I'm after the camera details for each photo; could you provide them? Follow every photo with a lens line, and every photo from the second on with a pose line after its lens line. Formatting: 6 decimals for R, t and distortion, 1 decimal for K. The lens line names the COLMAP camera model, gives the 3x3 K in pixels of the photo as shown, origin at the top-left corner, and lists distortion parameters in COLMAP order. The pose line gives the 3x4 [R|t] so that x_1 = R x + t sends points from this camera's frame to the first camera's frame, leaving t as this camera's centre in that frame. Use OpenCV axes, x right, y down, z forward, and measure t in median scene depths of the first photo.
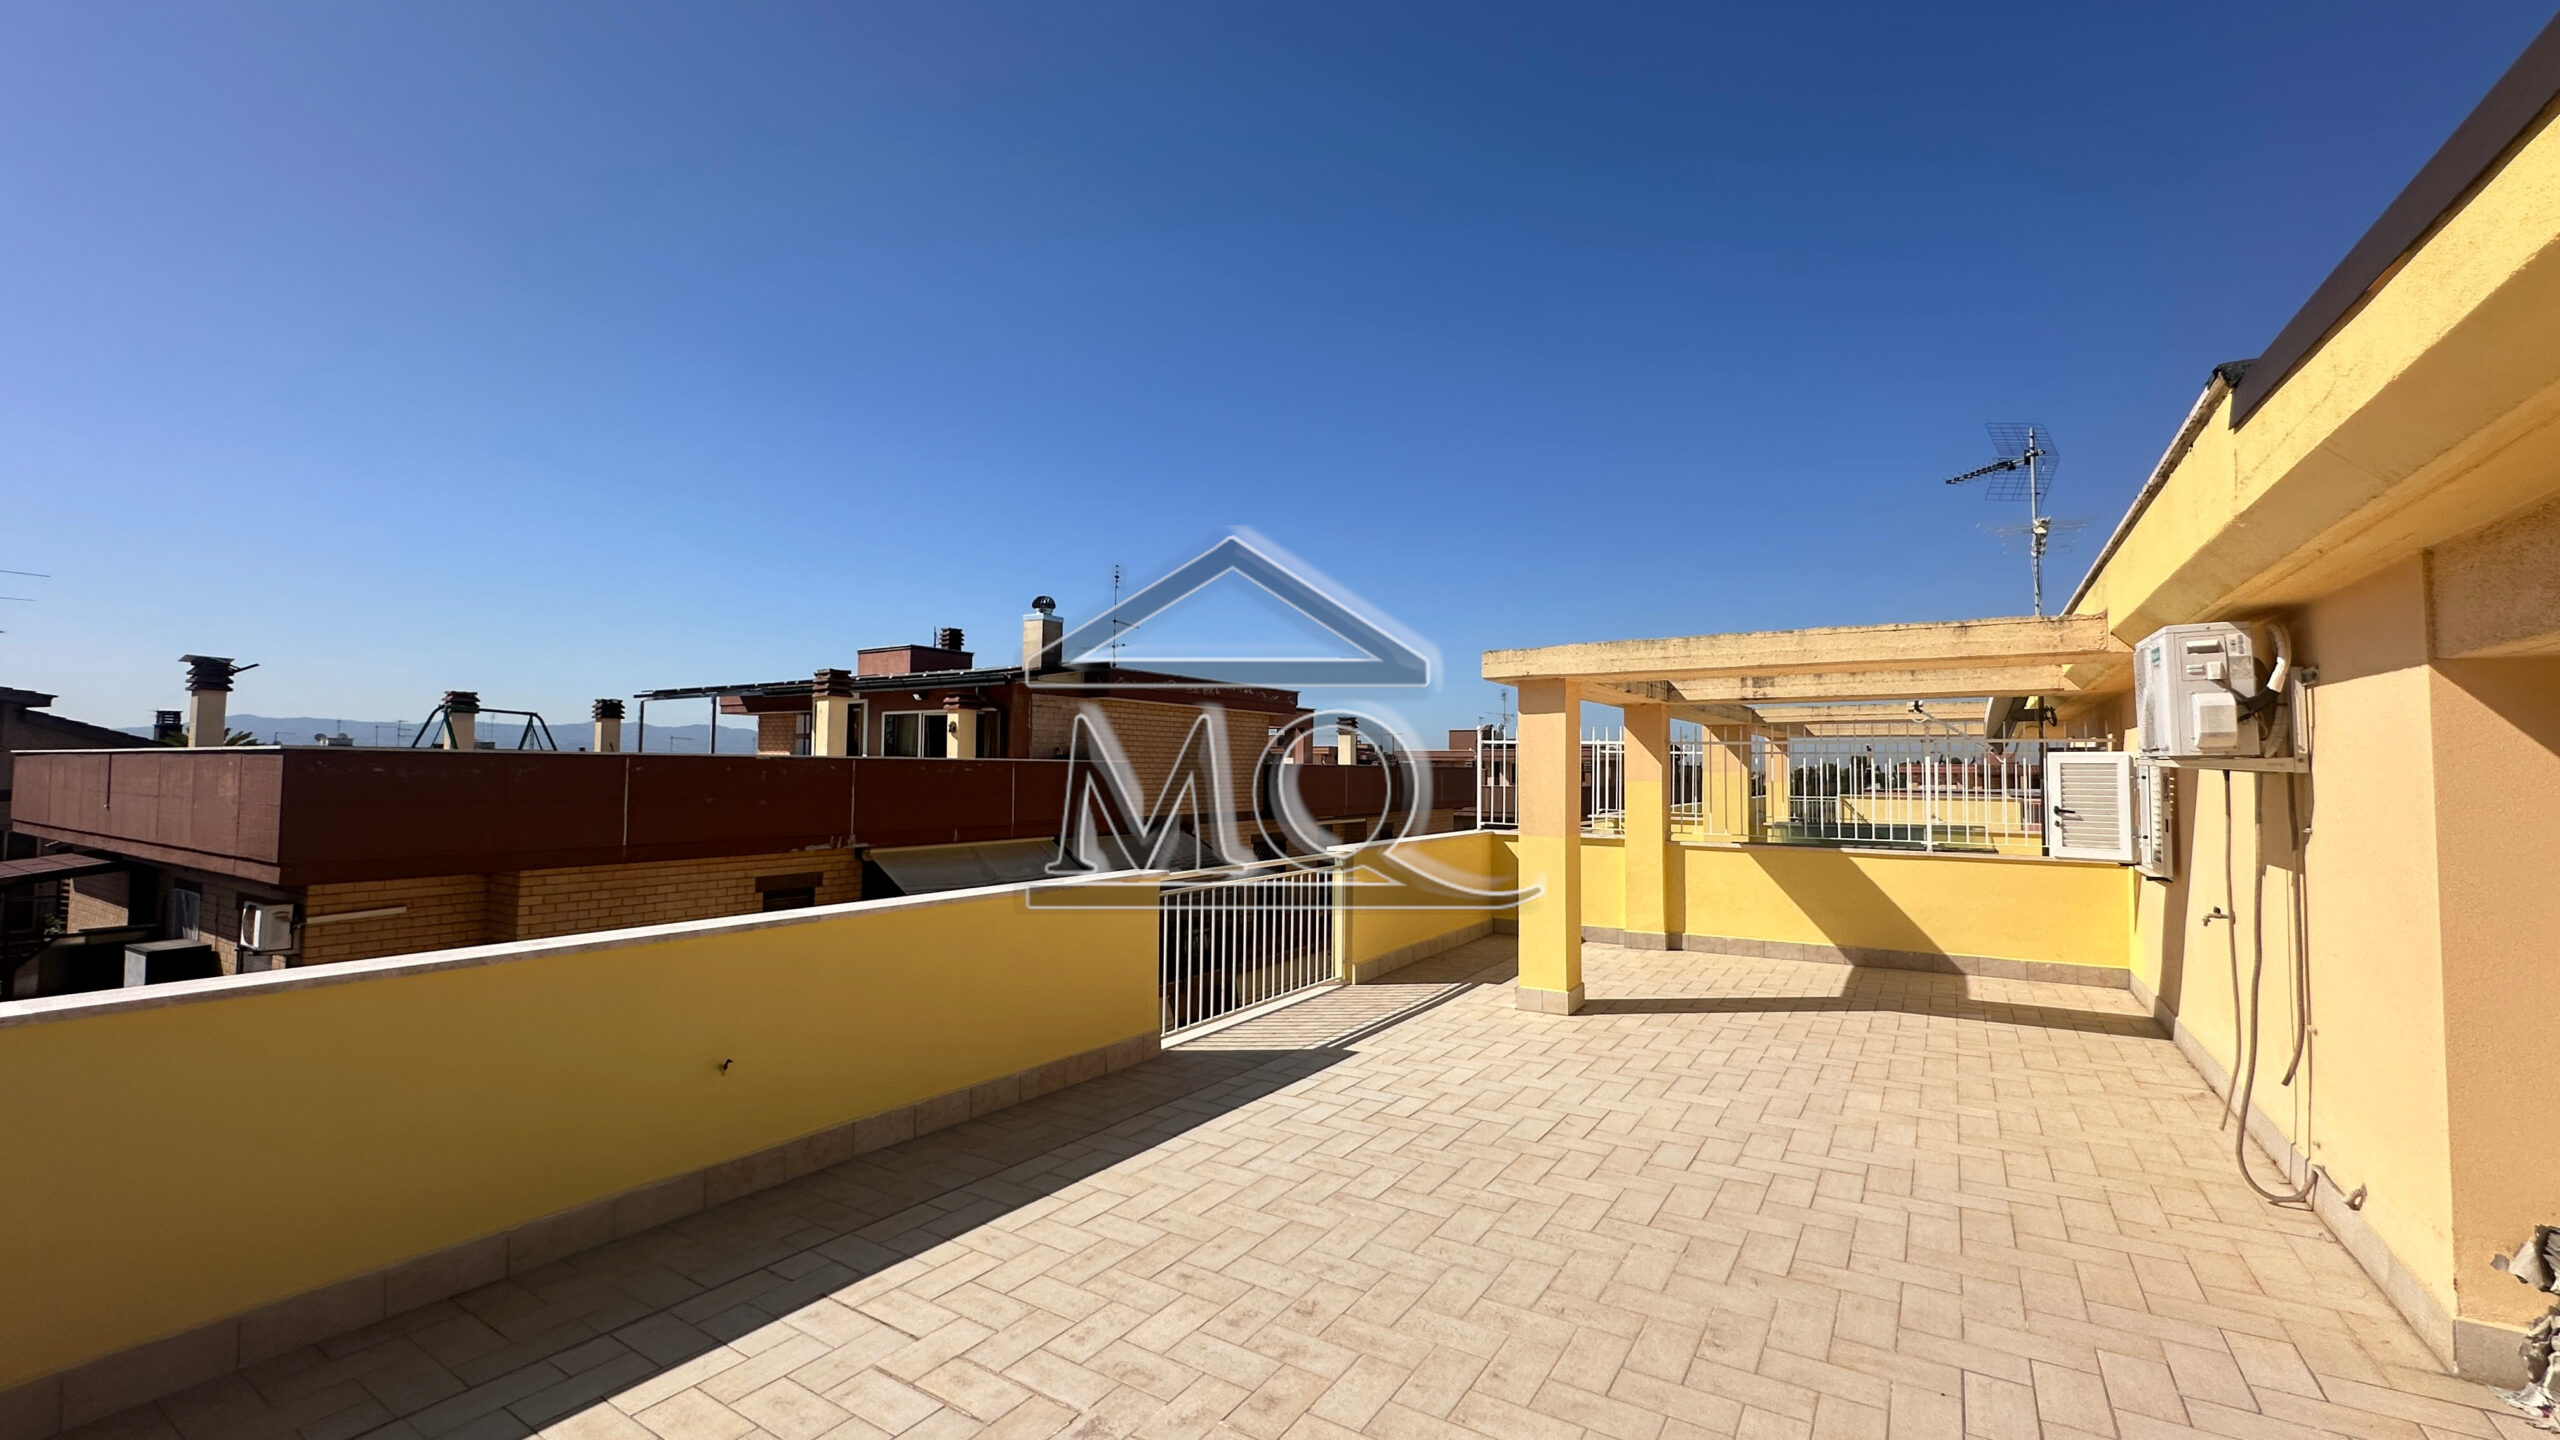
lens RADIAL K [[1025.3, 0, 1314.2], [0, 1025.3, 697.3], [0, 0, 1]] dist [-0.002023, 0.000847]
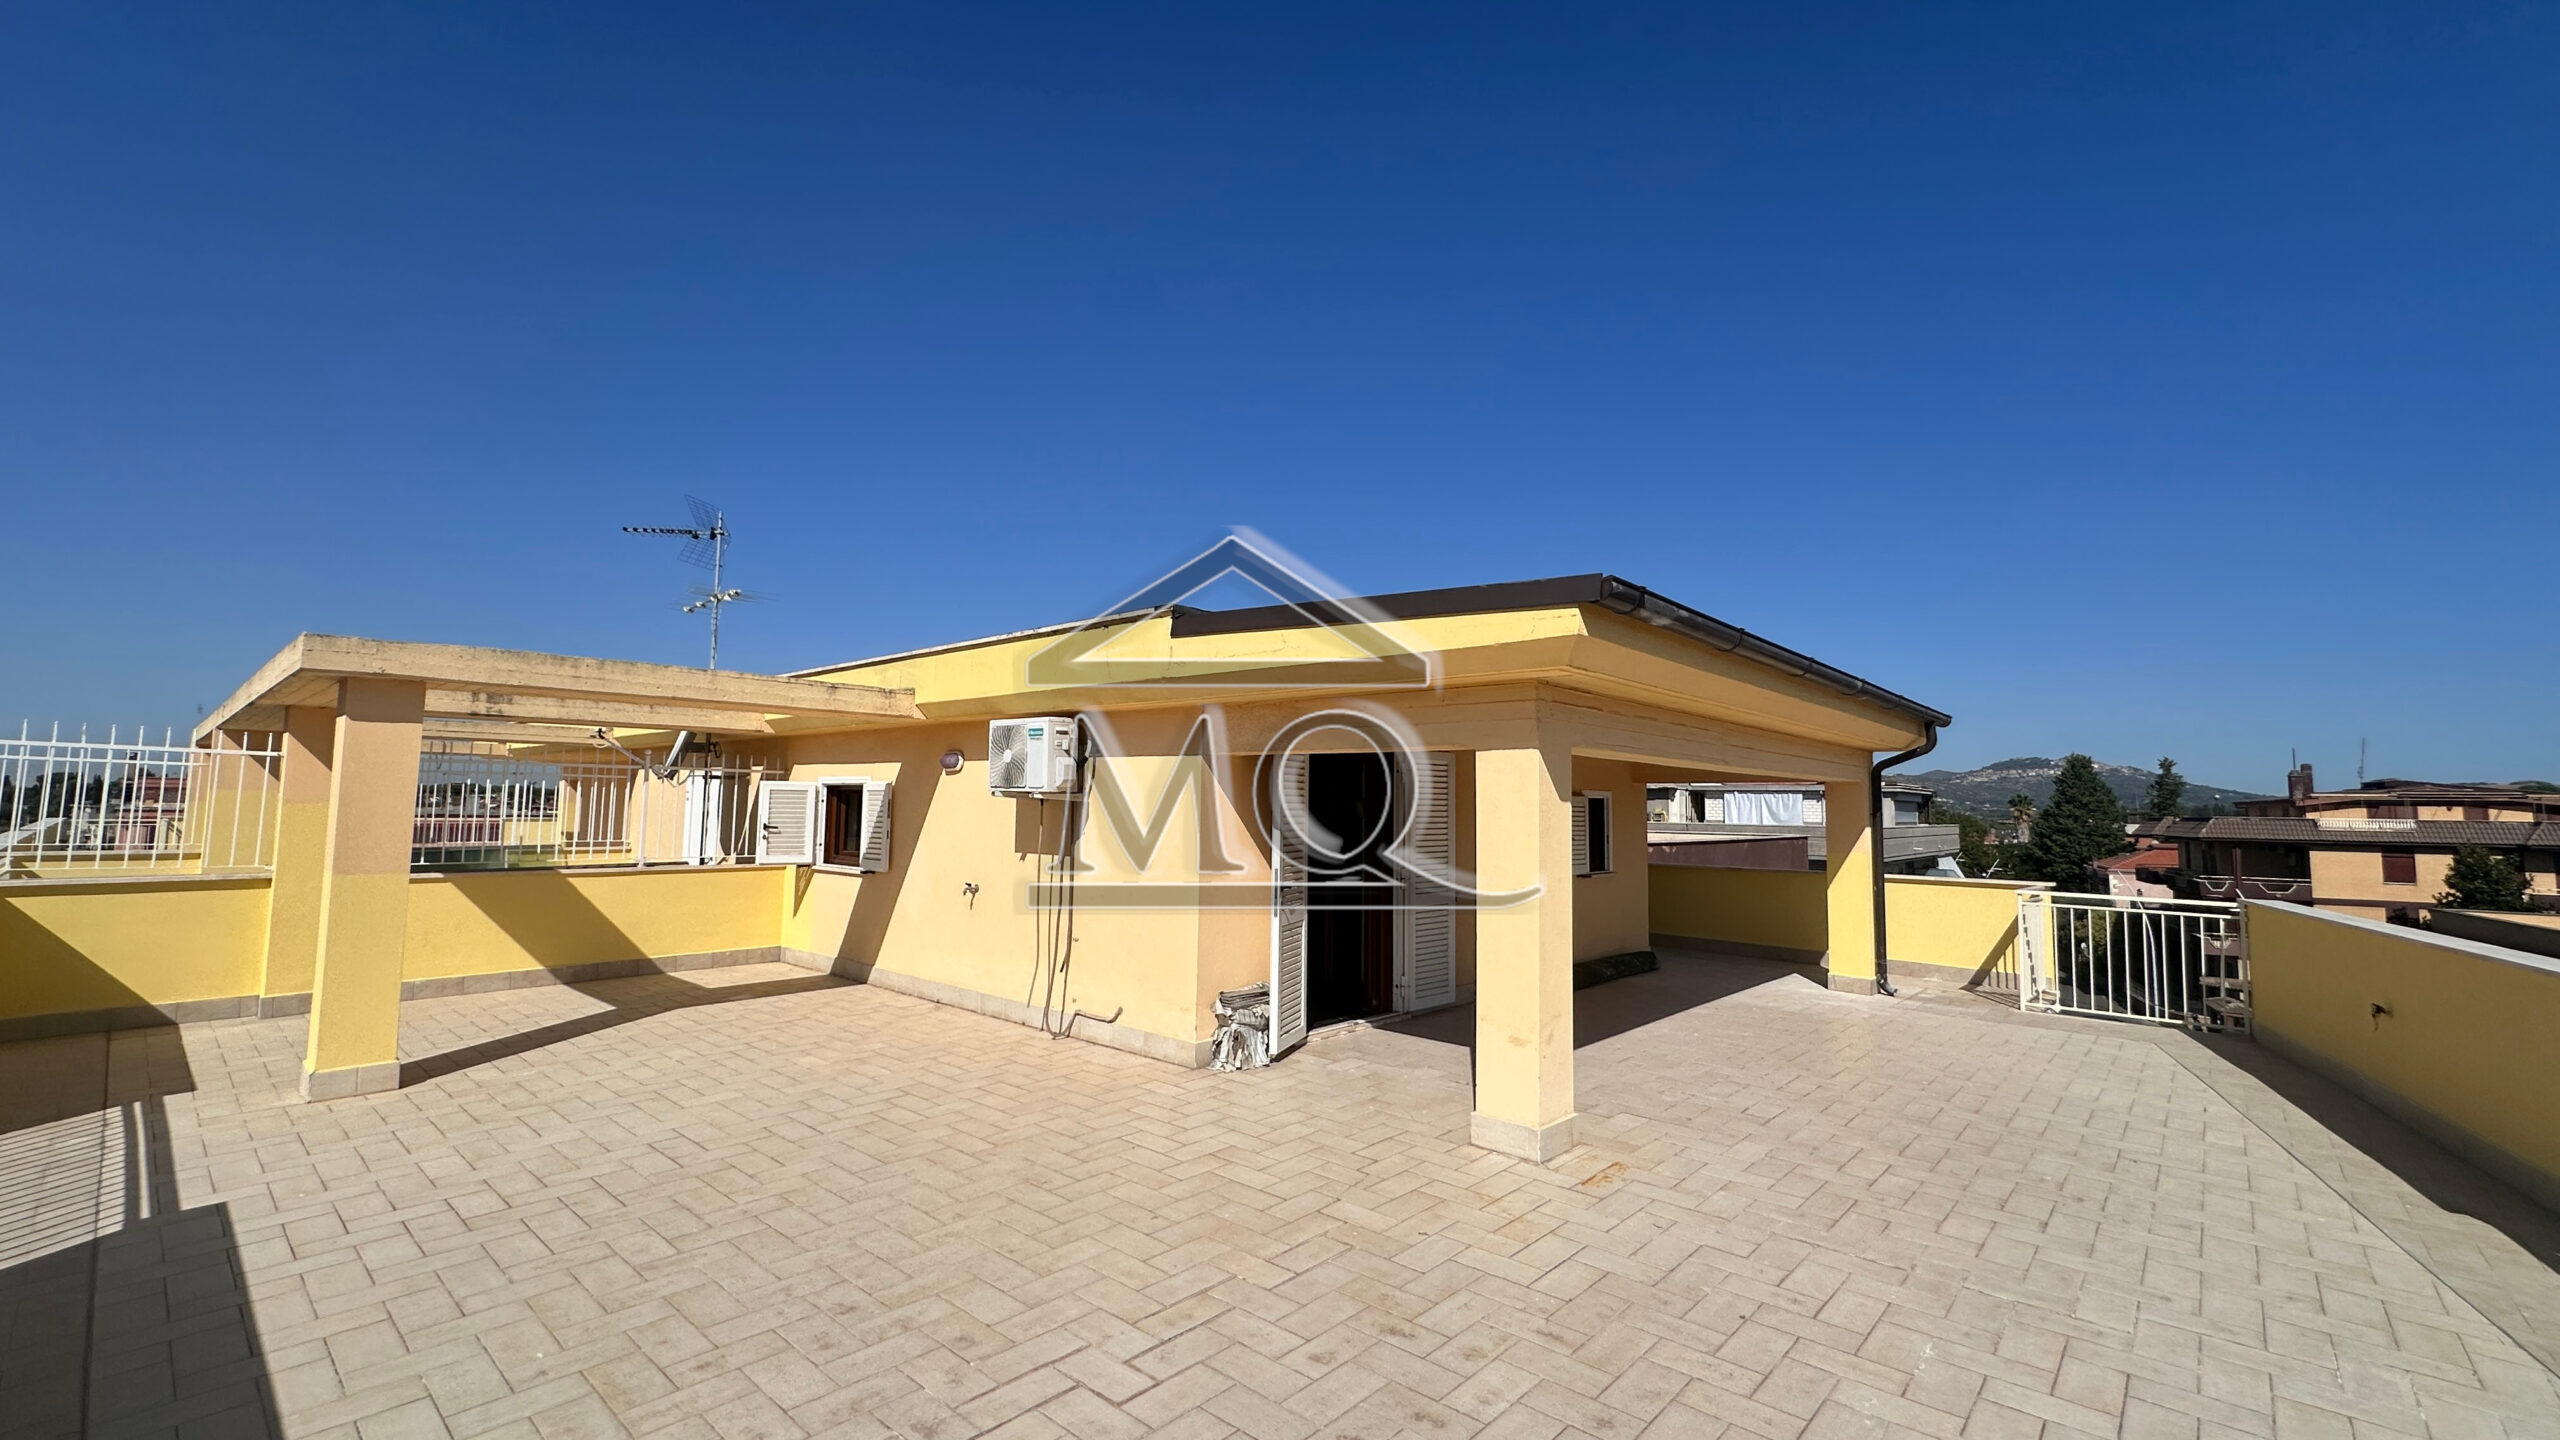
lens RADIAL K [[1025.3, 0, 1240.8], [0, 1025.3, 701.0], [0, 0, 1]] dist [-0.002023, 0.000847]
pose [[0.198146, 0.096991, 0.975362, -0.755657], [-0.084167, 0.993100, -0.081656, 0.015954], [-0.976552, -0.065914, 0.204943, 0.309844]]
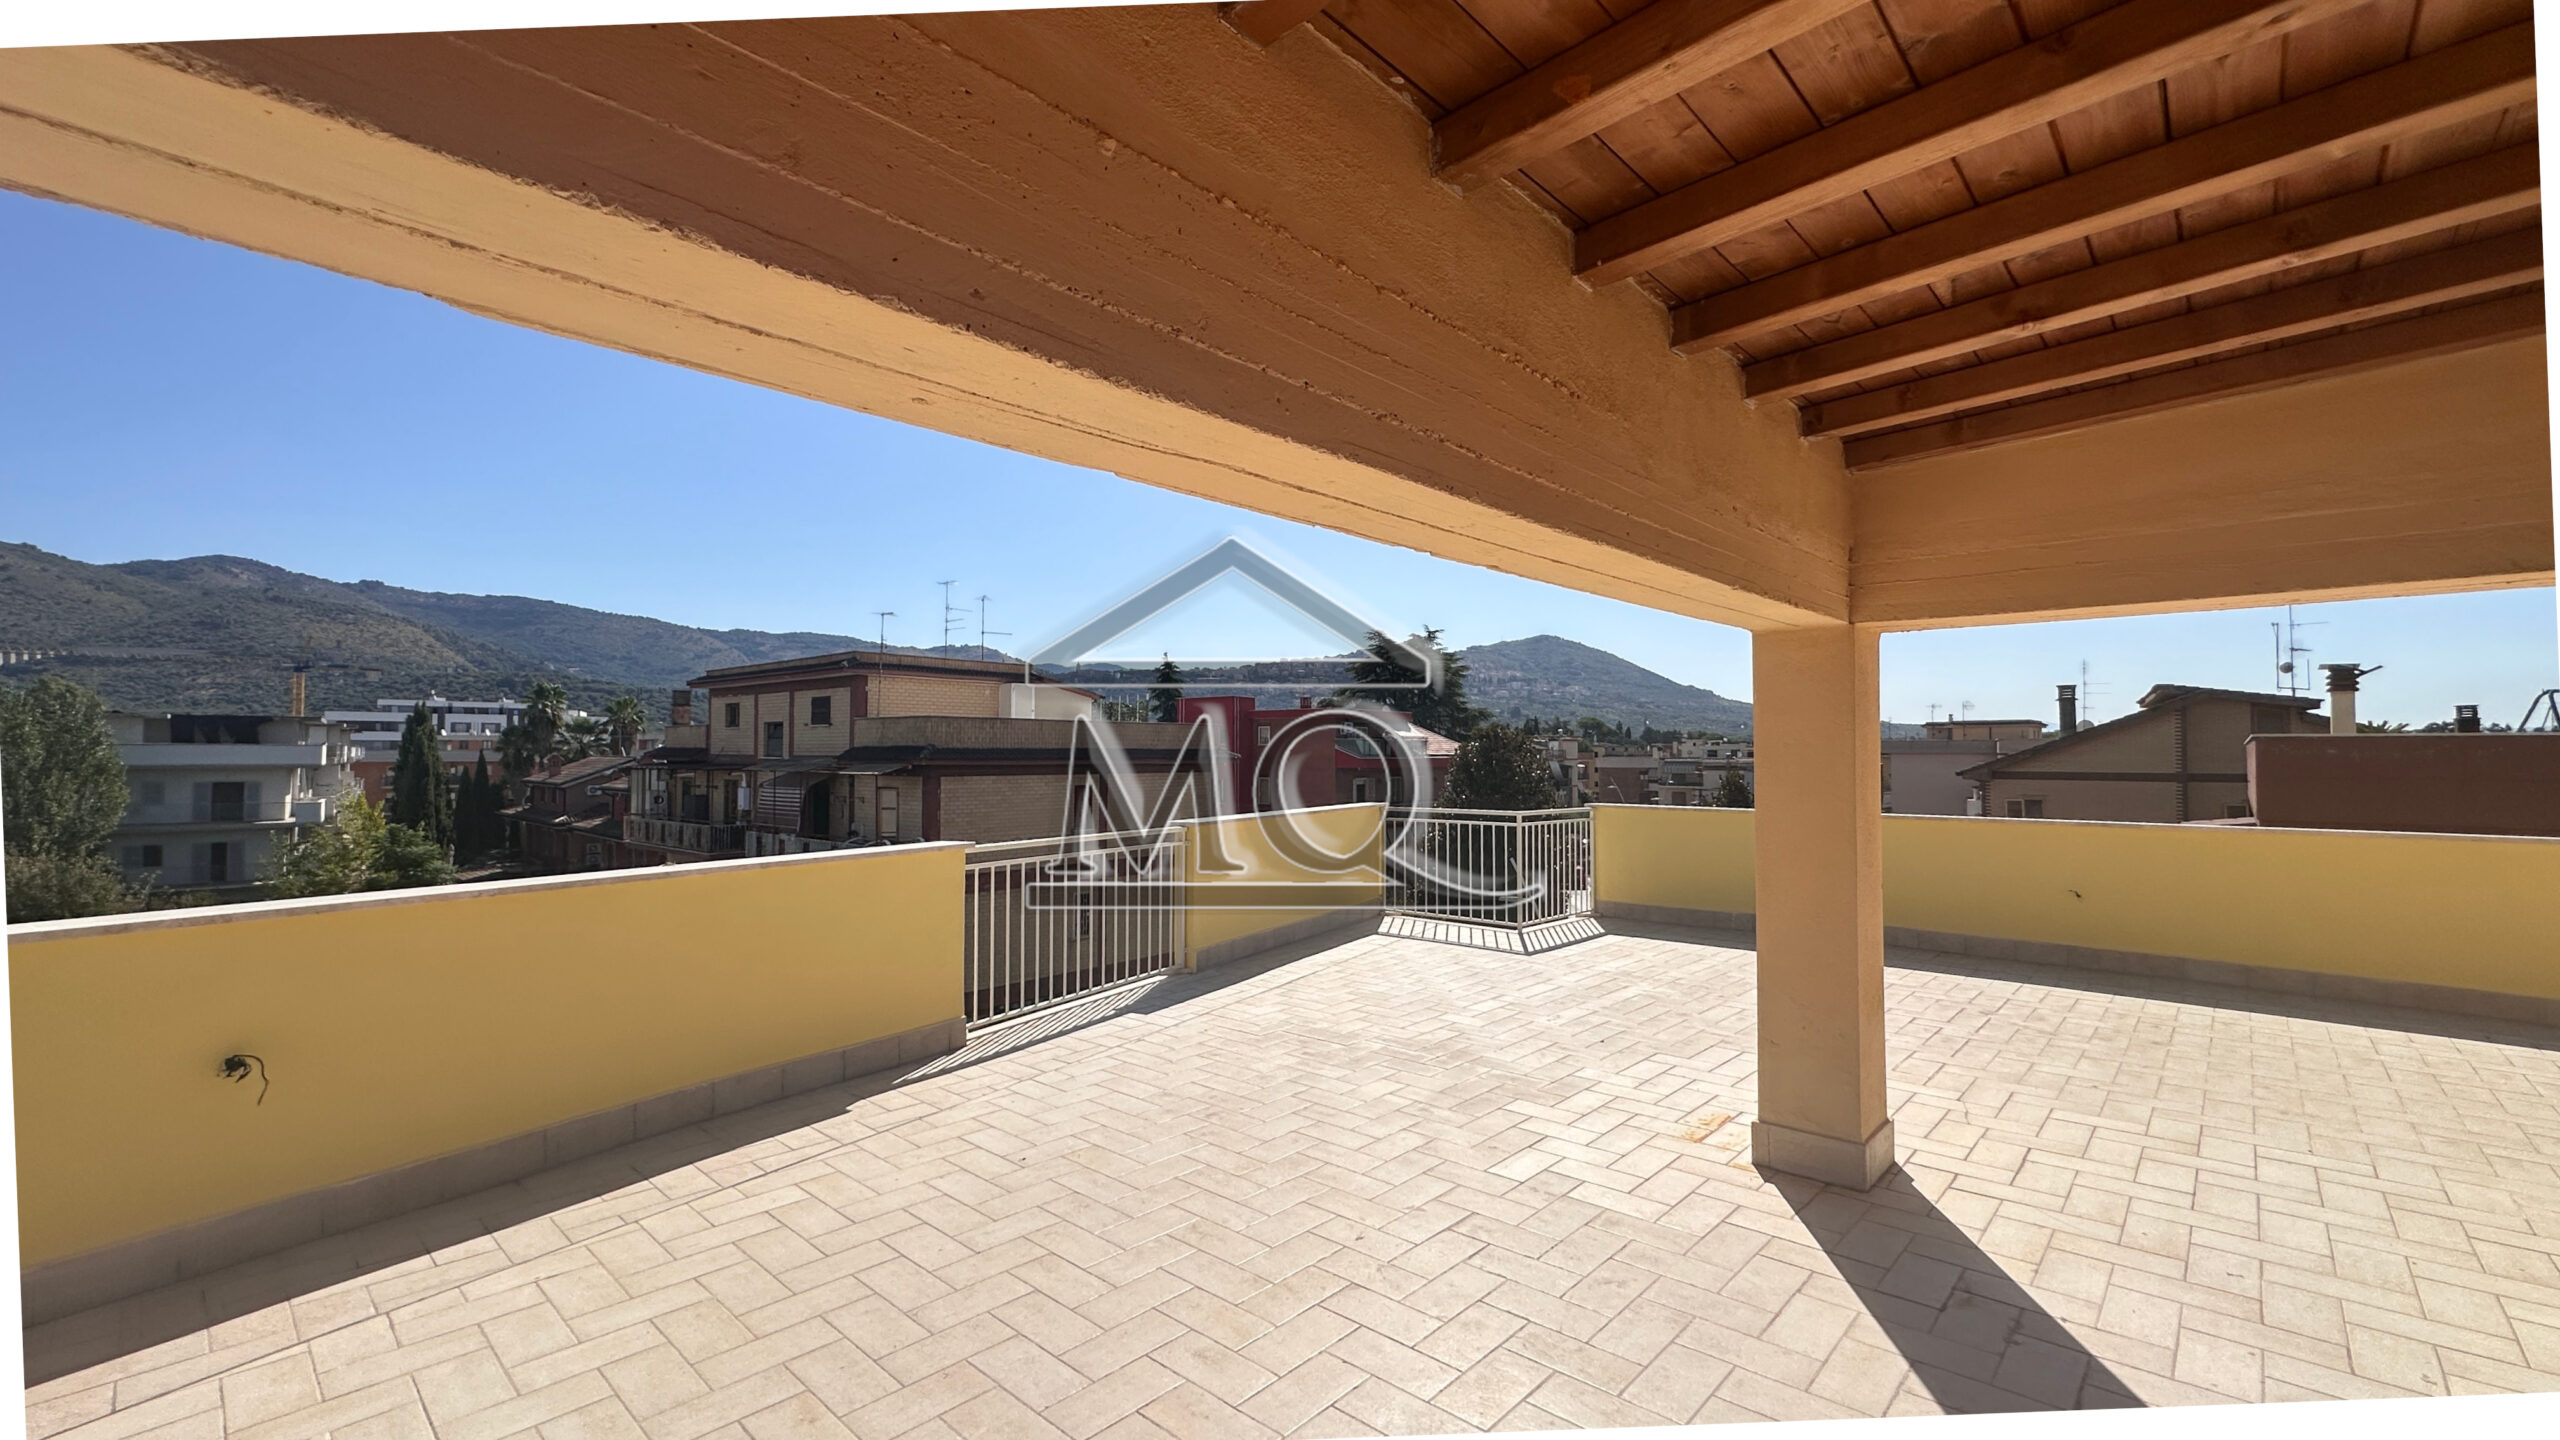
lens RADIAL K [[1025.3, 0, 1271.5], [0, 1025.3, 729.8], [0, 0, 1]] dist [-0.002023, 0.000847]
pose [[-0.195960, -0.031399, -0.980109, 1.467191], [0.067063, 0.996718, -0.045340, 0.036696], [0.978316, -0.074613, -0.193211, -0.066279]]
